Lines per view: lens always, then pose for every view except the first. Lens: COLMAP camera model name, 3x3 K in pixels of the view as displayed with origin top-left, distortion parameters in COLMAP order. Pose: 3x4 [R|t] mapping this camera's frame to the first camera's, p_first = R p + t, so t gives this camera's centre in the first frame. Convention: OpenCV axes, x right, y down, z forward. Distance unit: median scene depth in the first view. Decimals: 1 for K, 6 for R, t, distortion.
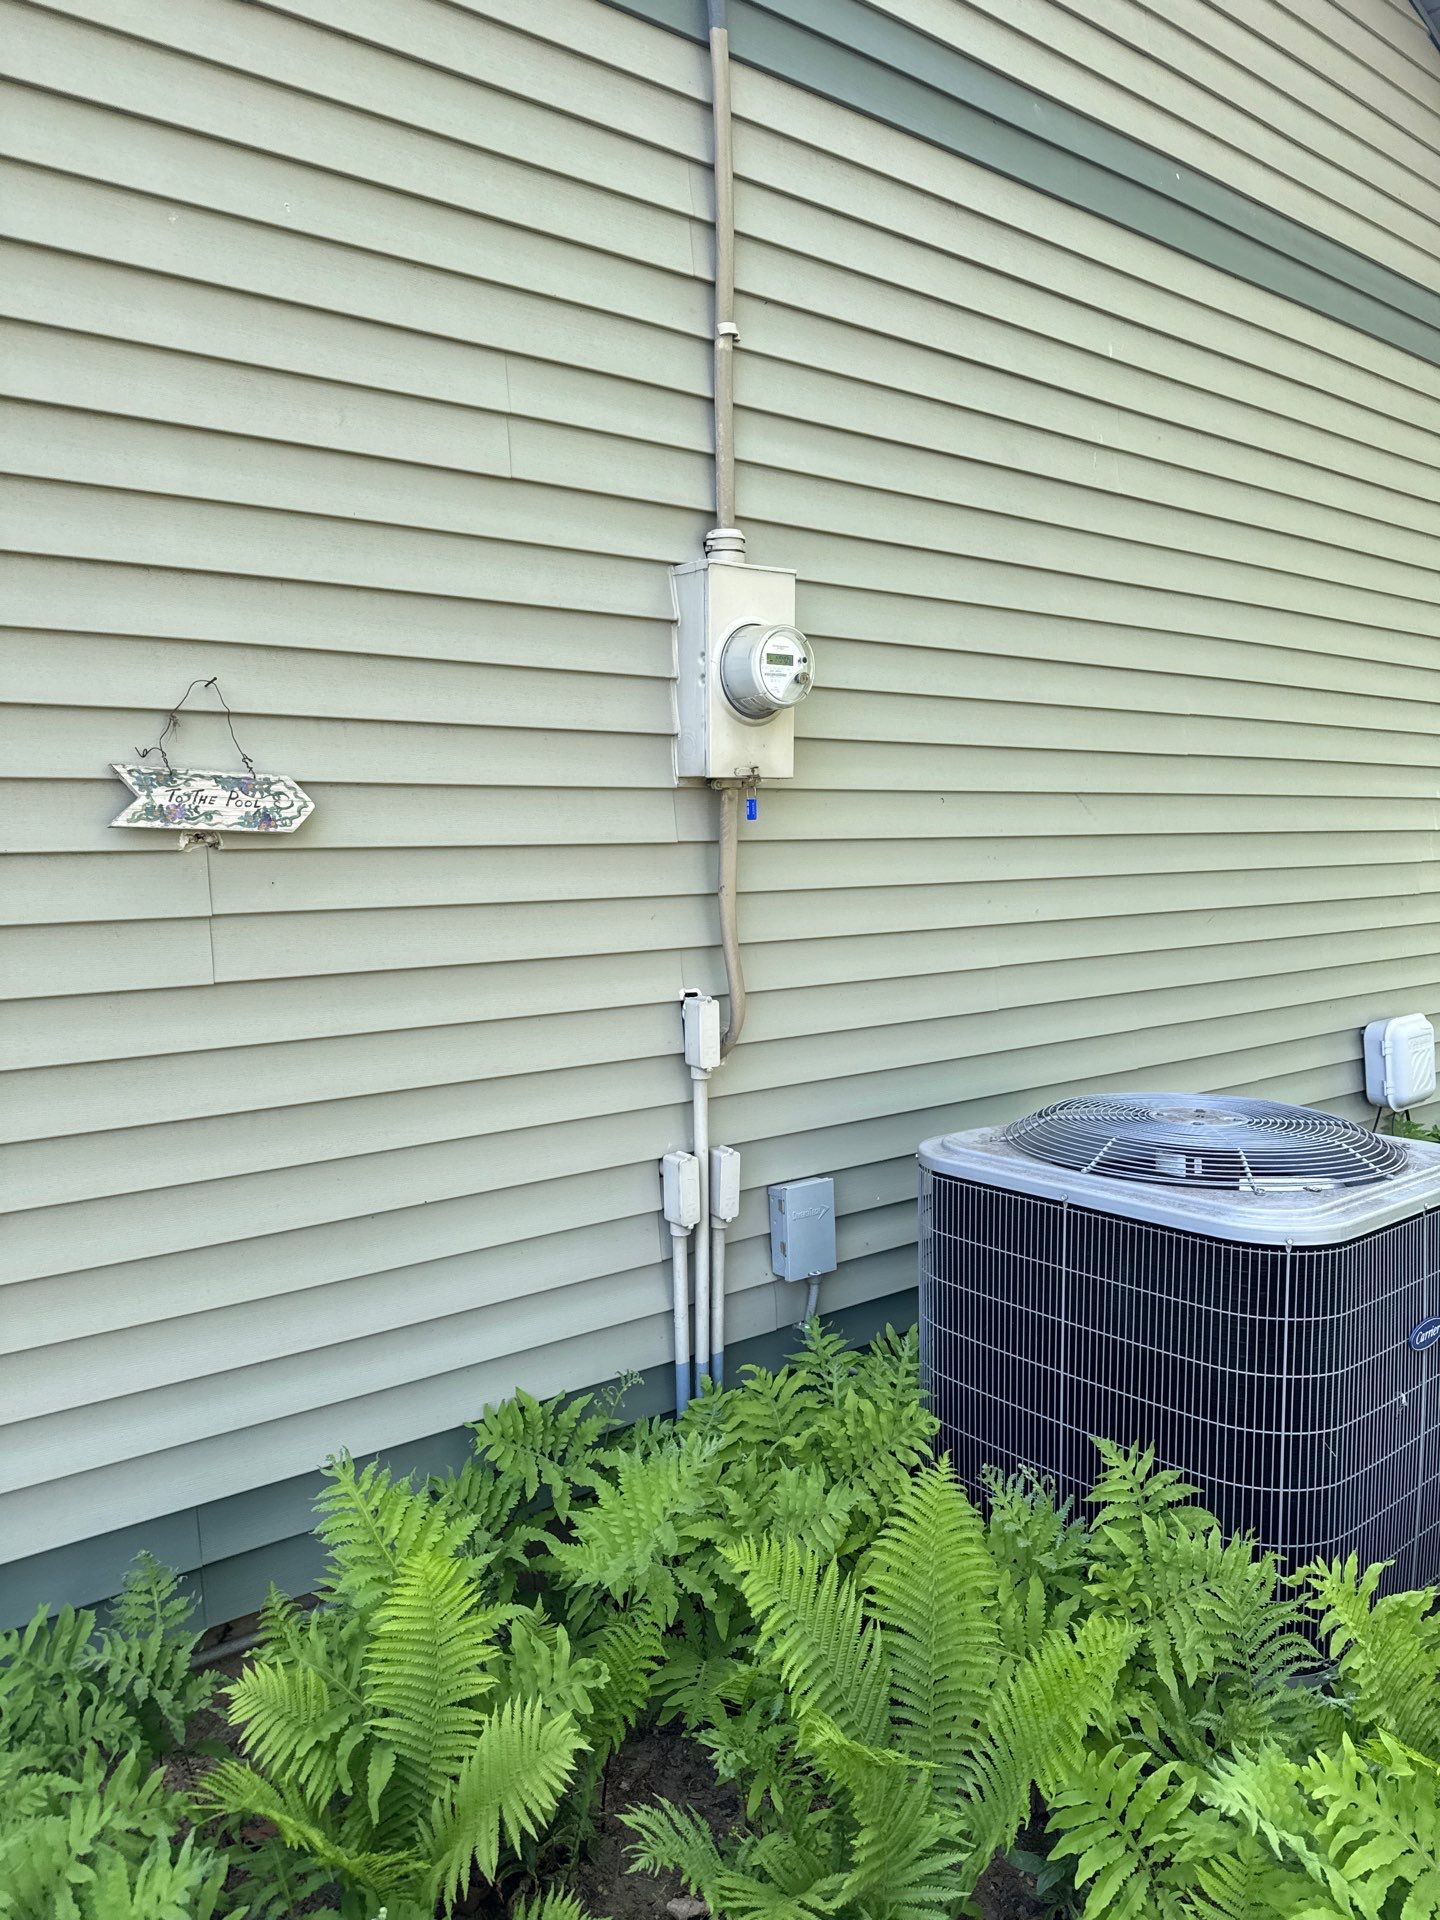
lens RADIAL K [[1310.0, 0, 720.0], [0, 1310.0, 960.0], [0, 0, 1]] dist [0.008547, 0.000294]
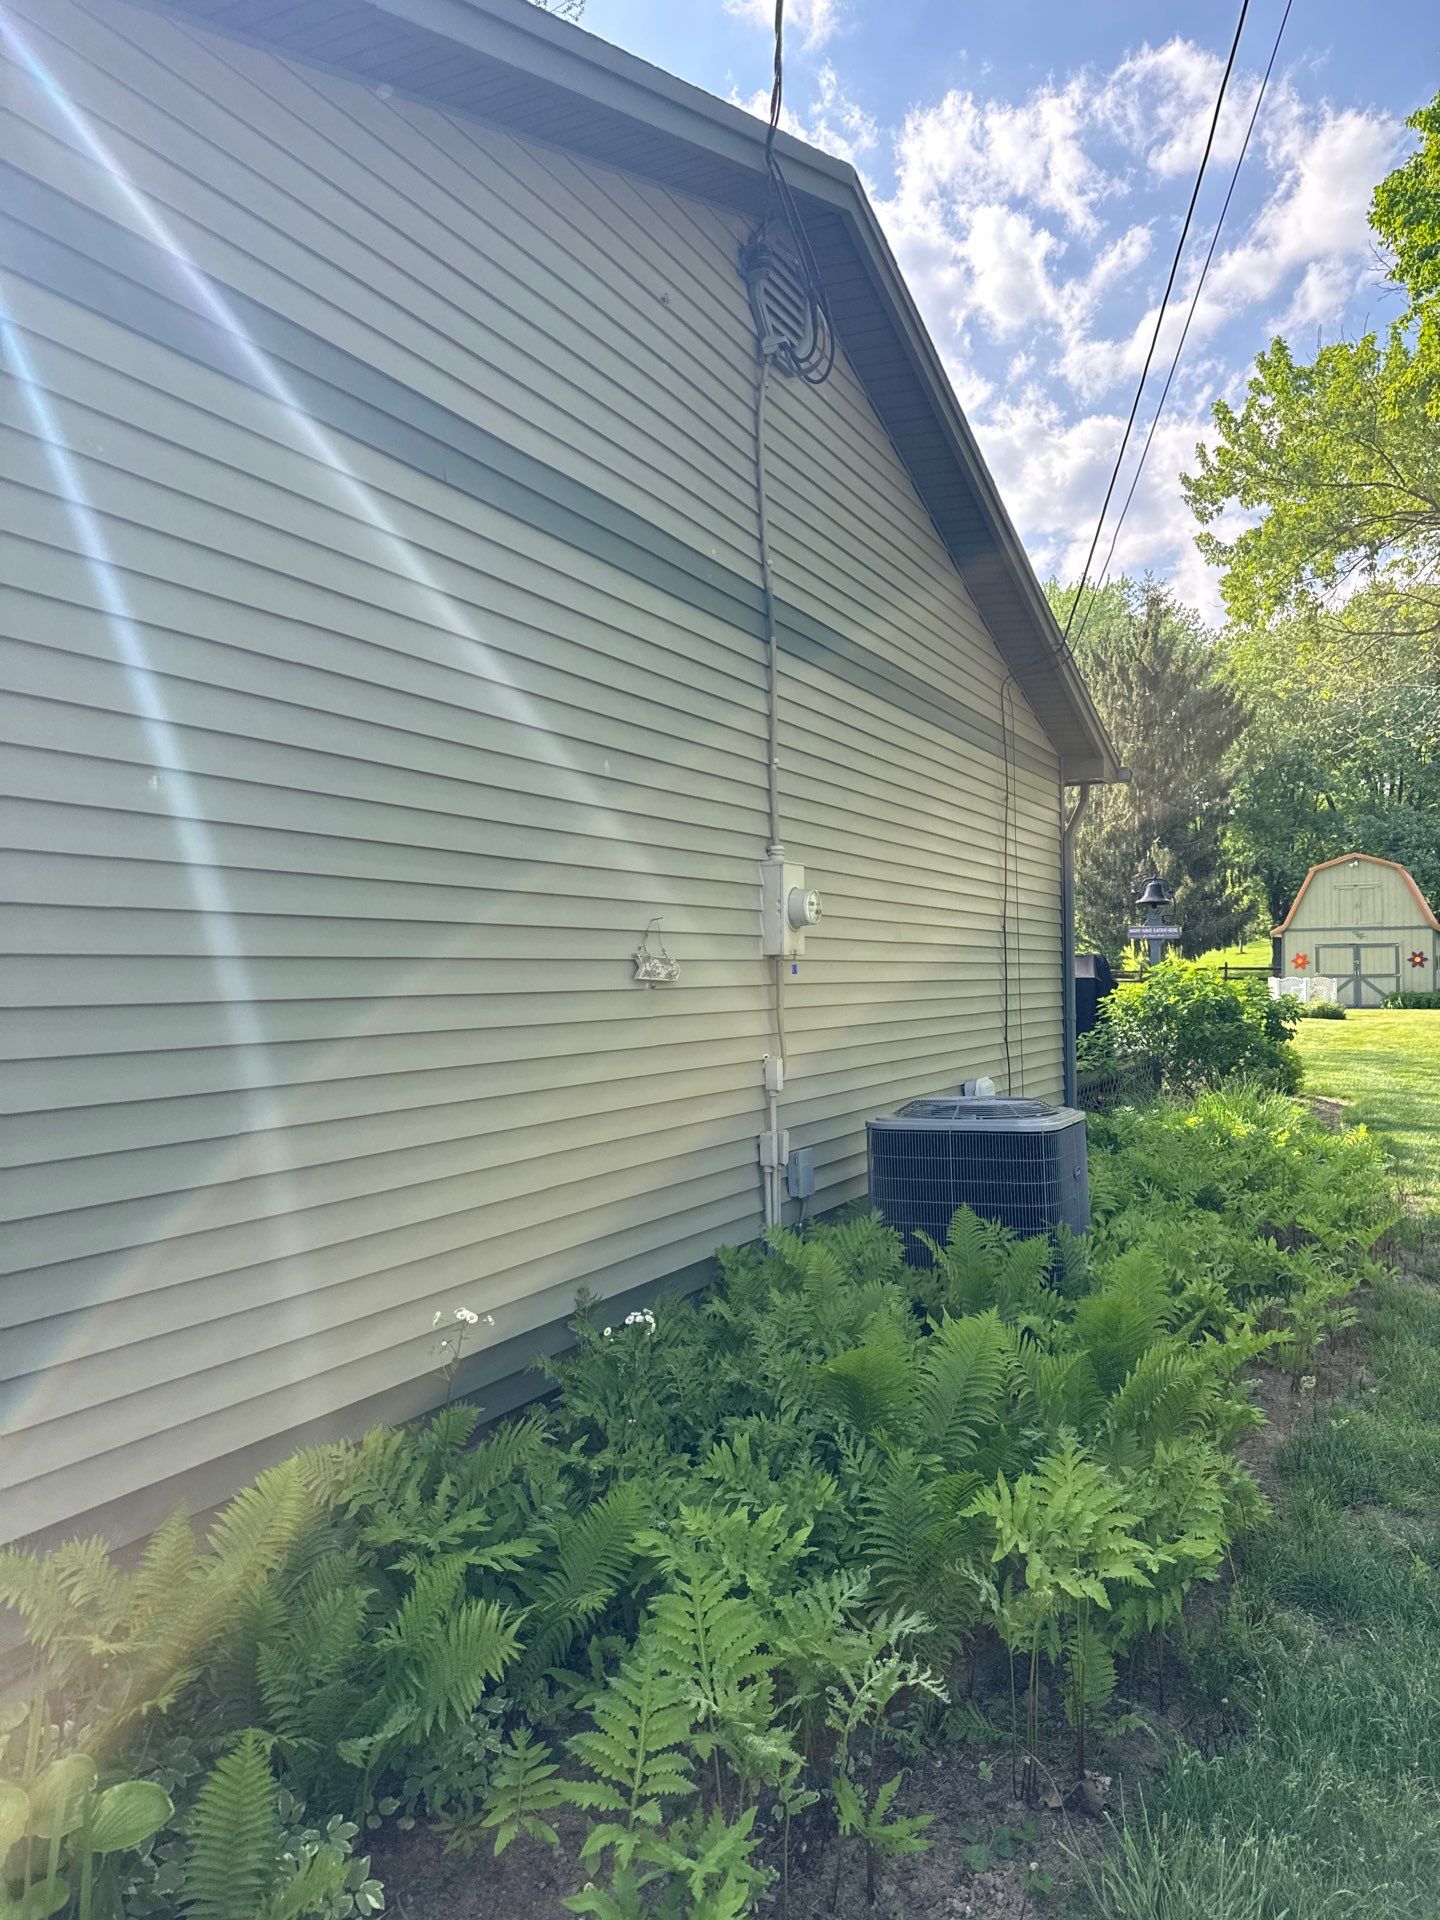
lens RADIAL K [[1310.0, 0, 720.0], [0, 1310.0, 960.0], [0, 0, 1]] dist [0.008547, 0.000294]
pose [[0.918245, -0.009230, 0.395906, -1.004900], [0.058177, 0.992026, -0.111805, 0.111915], [-0.391717, 0.125697, 0.911459, -0.996052]]
